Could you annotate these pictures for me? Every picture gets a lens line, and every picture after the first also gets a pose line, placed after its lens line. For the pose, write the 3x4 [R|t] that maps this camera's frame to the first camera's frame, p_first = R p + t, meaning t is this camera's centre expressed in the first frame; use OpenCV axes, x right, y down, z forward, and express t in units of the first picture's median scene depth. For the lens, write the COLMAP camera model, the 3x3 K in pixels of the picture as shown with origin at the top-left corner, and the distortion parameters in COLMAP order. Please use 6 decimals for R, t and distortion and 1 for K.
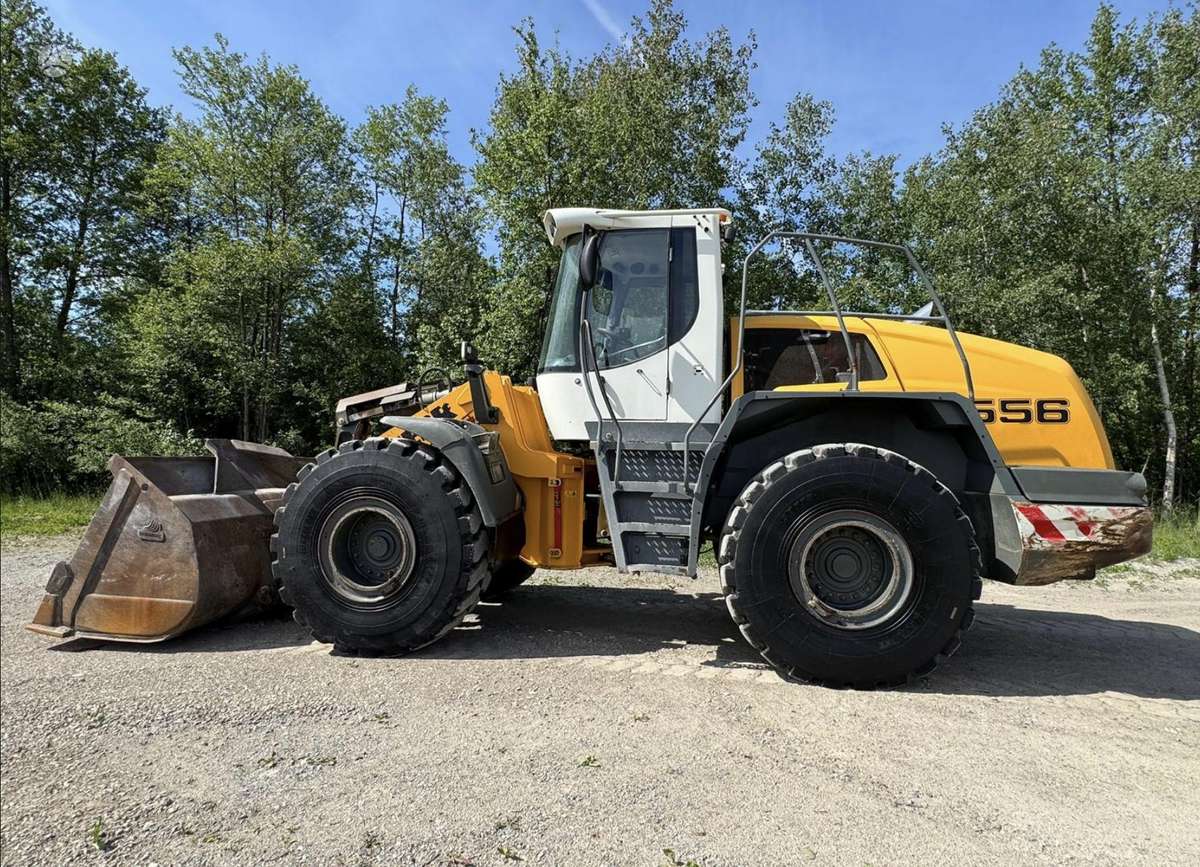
lens RADIAL K [[545.7, 0, 598.6], [0, 545.7, 440.5], [0, 0, 1]] dist [0.000246, -0.000769]
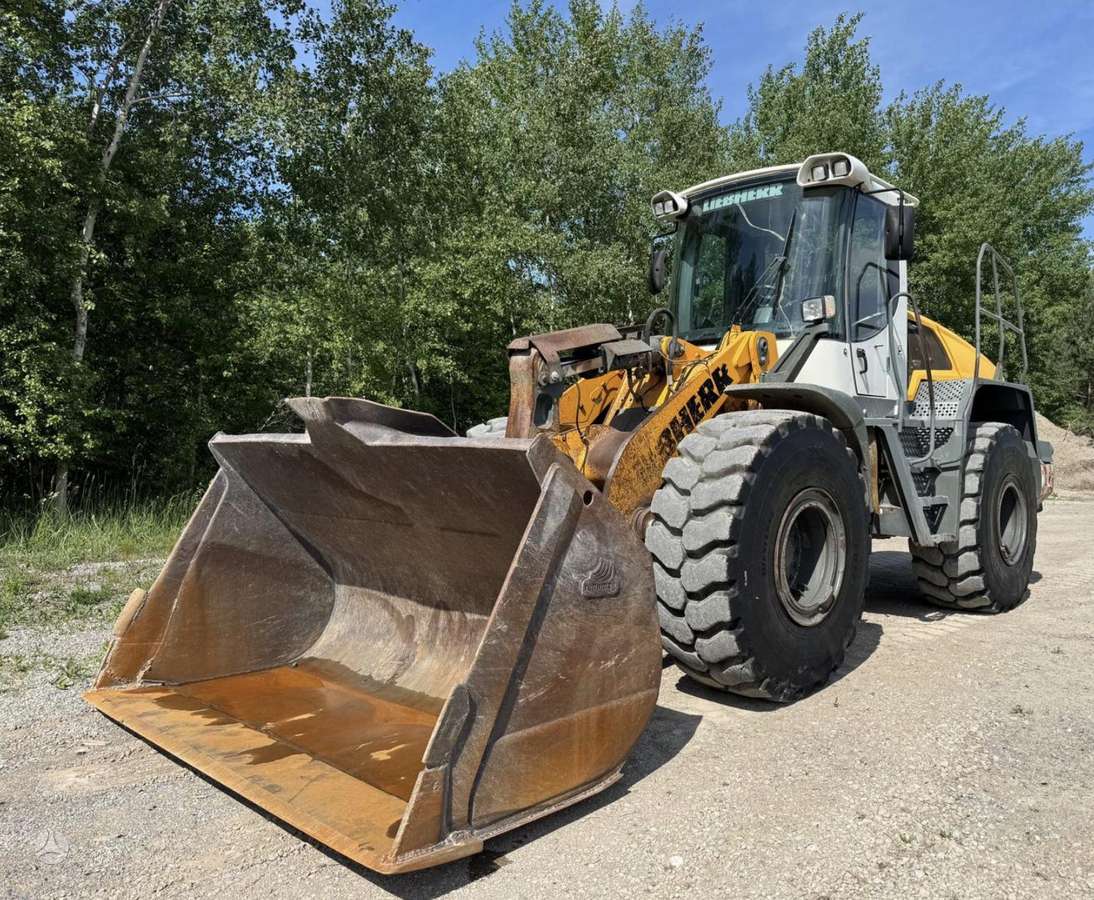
lens RADIAL K [[896.4, 0, 484.6], [0, 896.4, 451.0], [0, 0, 1]] dist [0.096449, 0.003034]
pose [[0.577142, -0.020059, 0.816398, -1.805253], [-0.020402, 0.999032, 0.038969, 0.011727], [-0.816389, -0.039146, 0.576174, 0.672091]]
